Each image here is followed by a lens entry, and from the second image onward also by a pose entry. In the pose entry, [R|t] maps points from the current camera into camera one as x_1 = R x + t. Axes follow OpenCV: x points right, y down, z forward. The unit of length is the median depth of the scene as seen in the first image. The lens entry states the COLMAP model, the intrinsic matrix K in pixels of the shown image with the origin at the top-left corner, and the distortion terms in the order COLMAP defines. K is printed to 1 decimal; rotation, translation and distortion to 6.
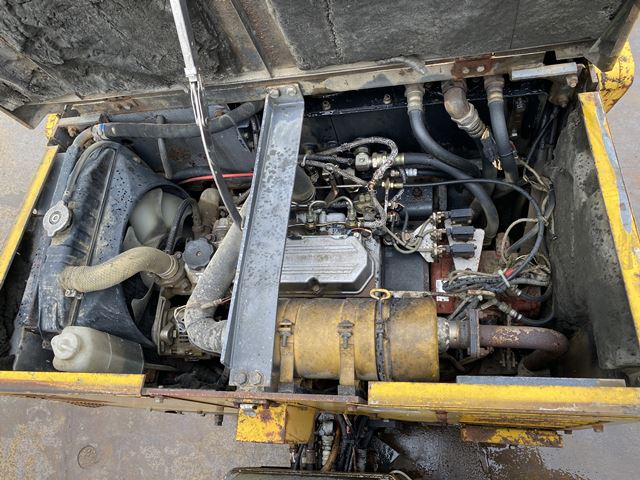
lens RADIAL K [[481.6, 0, 320.0], [0, 481.6, 240.0], [0, 0, 1]] dist [0.087252, -0.092383]
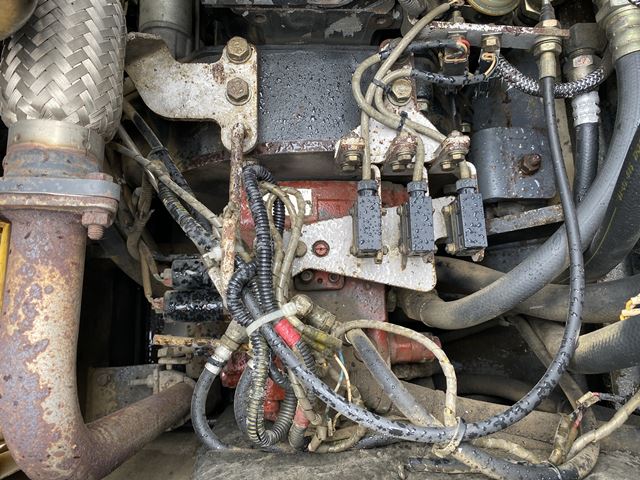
lens RADIAL K [[491.5, 0, 320.0], [0, 491.5, 240.0], [0, 0, 1]] dist [-0.008117, -0.009891]
pose [[0.066557, 0.996554, 0.049505, 0.284246], [-0.953843, 0.048987, 0.296285, -0.055845], [0.292839, -0.066940, 0.953816, 0.634283]]
